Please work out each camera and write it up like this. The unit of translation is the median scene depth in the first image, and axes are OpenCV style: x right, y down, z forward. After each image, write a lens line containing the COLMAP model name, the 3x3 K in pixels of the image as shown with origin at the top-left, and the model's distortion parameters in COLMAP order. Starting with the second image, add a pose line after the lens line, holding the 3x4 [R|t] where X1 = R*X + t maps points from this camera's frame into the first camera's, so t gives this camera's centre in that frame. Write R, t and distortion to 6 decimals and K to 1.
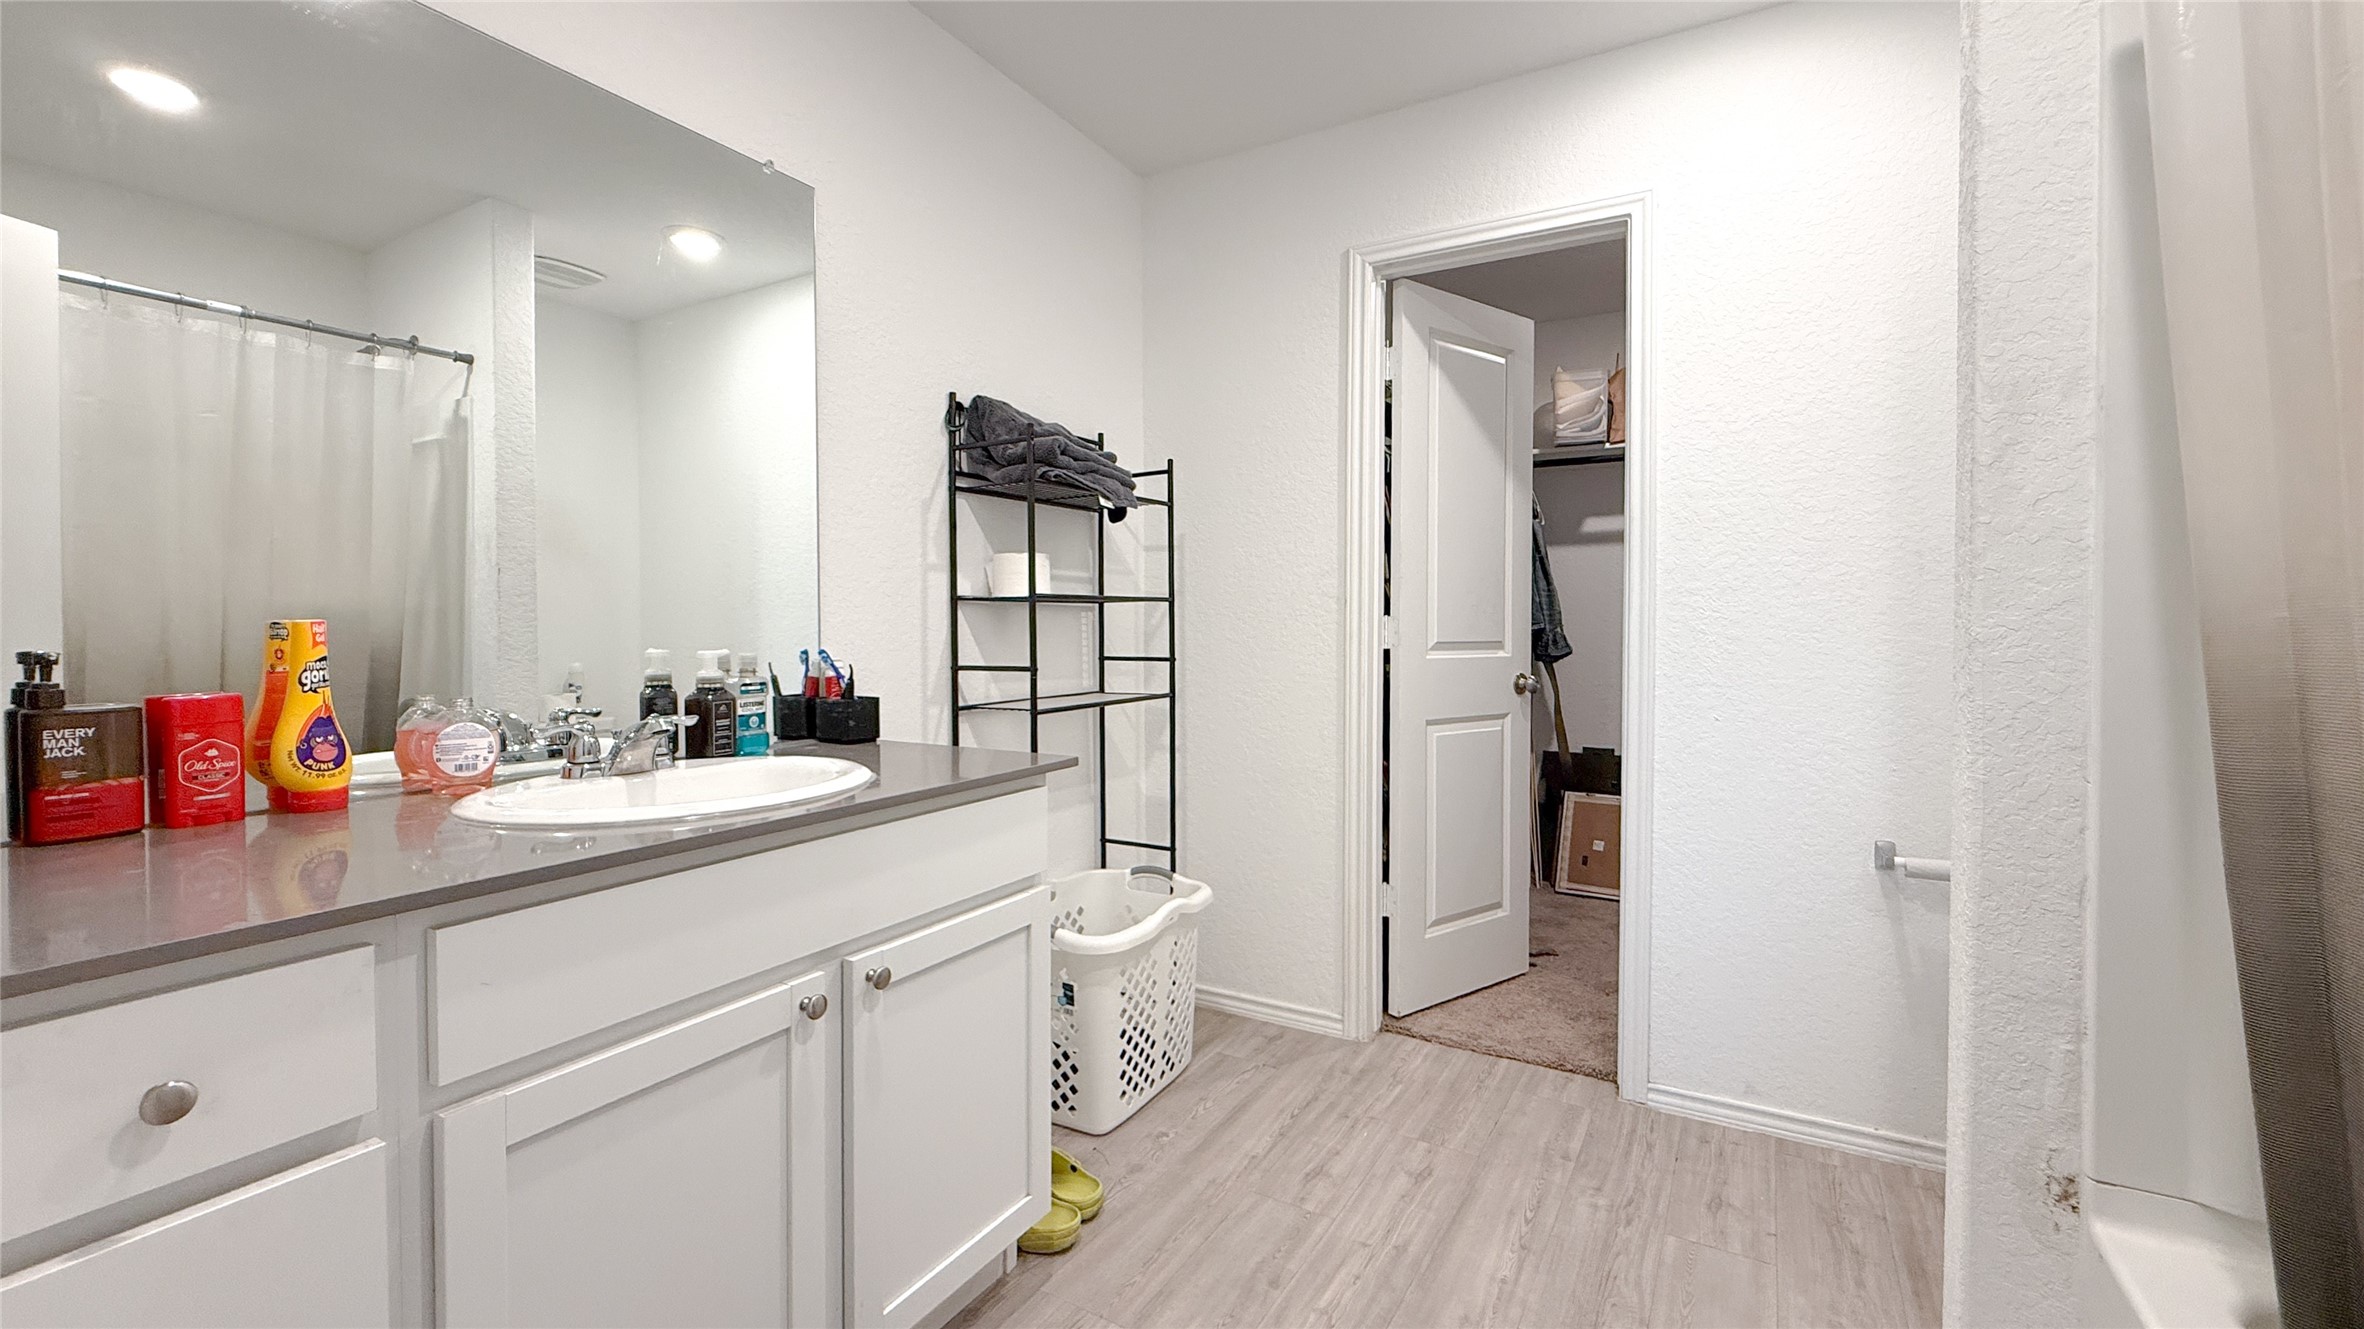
lens RADIAL K [[957.1, 0, 1189.1], [0, 957.1, 643.4], [0, 0, 1]] dist [0.001847, 0.000709]
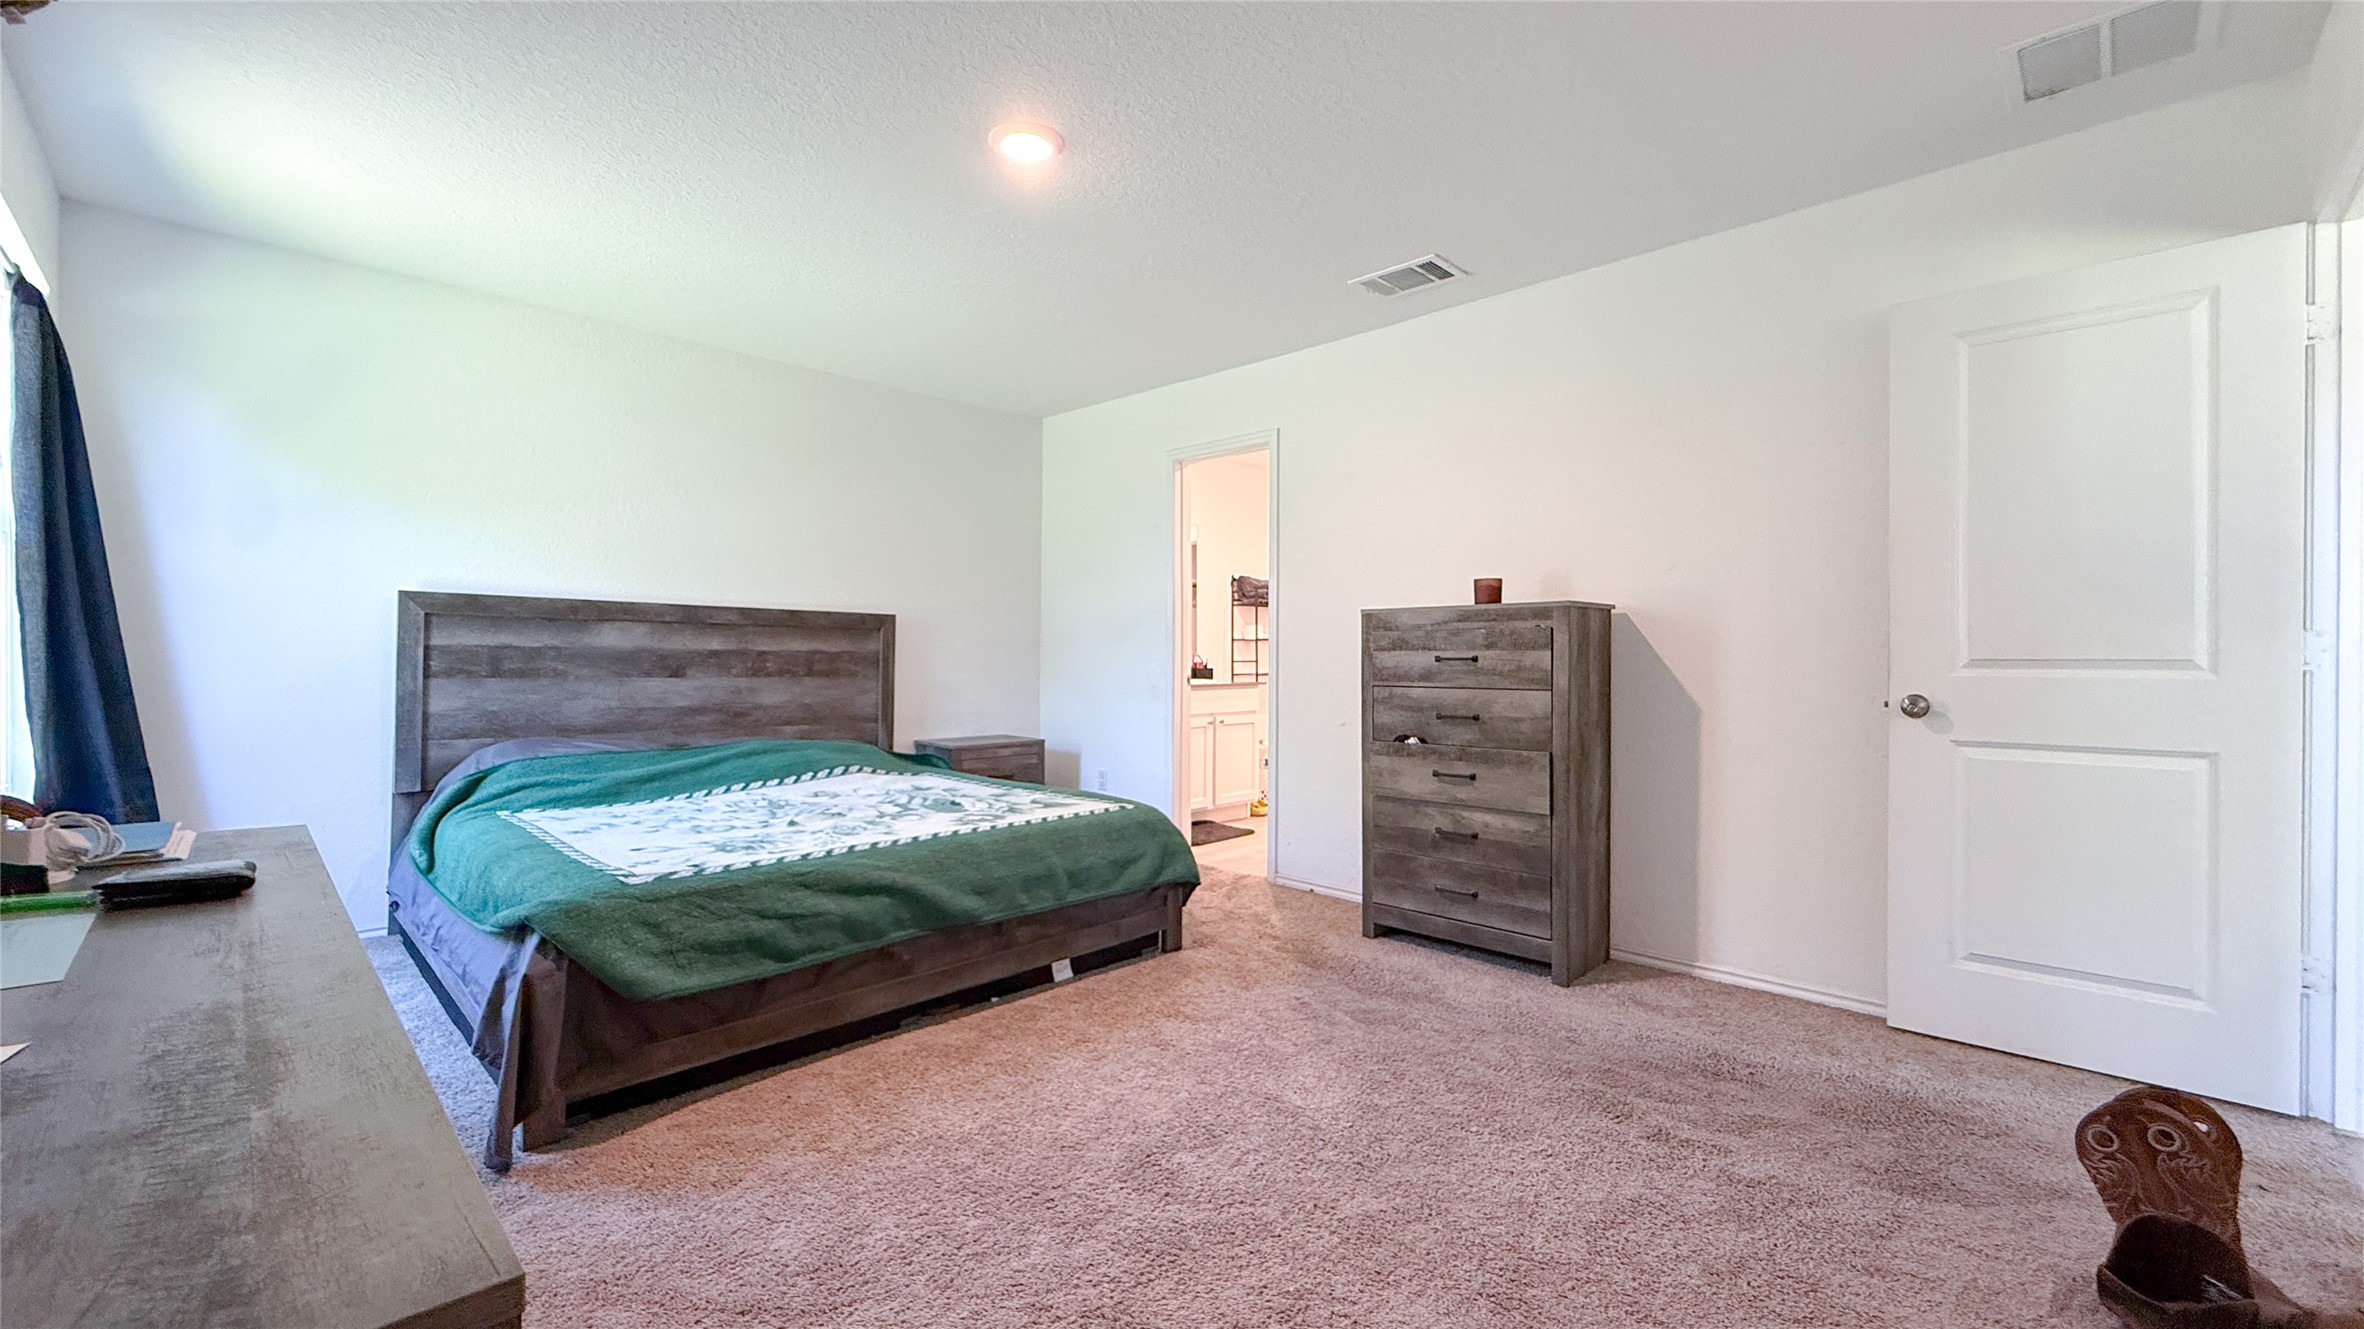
lens RADIAL K [[957.1, 0, 1178.9], [0, 957.1, 652.6], [0, 0, 1]] dist [0.001847, 0.000709]
pose [[0.965469, 0.002868, -0.260503, 0.425579], [-0.007695, 0.999817, -0.017515, 0.055427], [0.260406, 0.018915, 0.965314, -2.189809]]
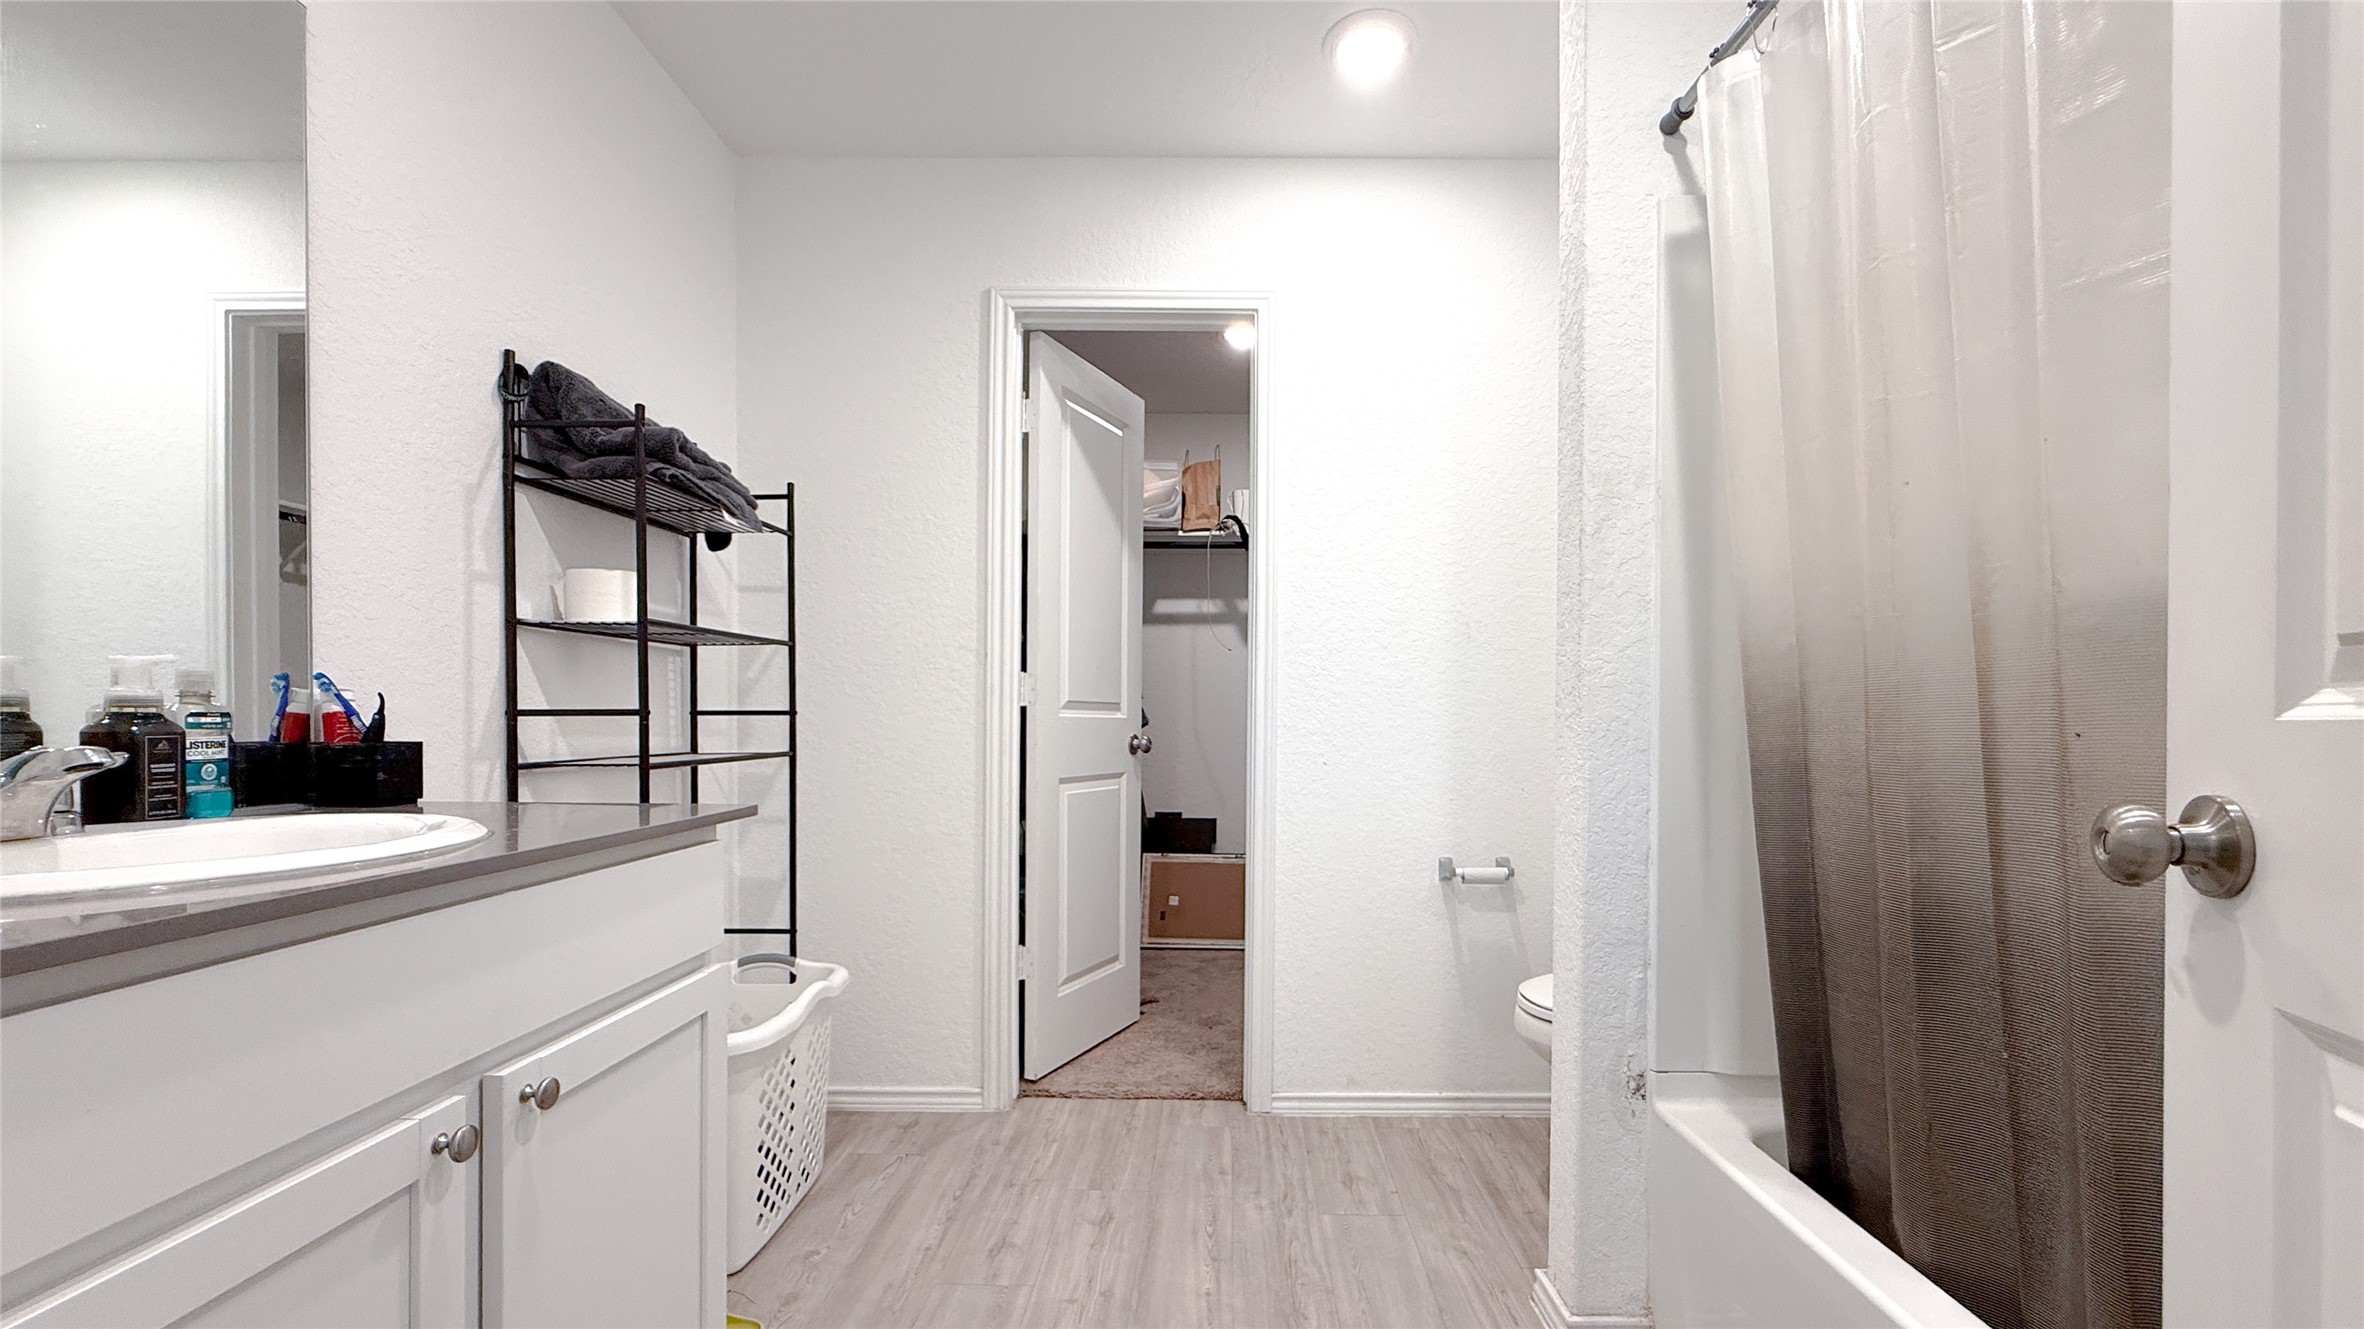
lens RADIAL K [[957.1, 0, 1197.9], [0, 957.1, 730.4], [0, 0, 1]] dist [0.001847, 0.000709]
pose [[0.874478, 0.000620, 0.485064, -0.141932], [0.002276, 0.999983, -0.005380, 0.046171], [-0.485059, 0.005809, 0.874462, 0.072020]]
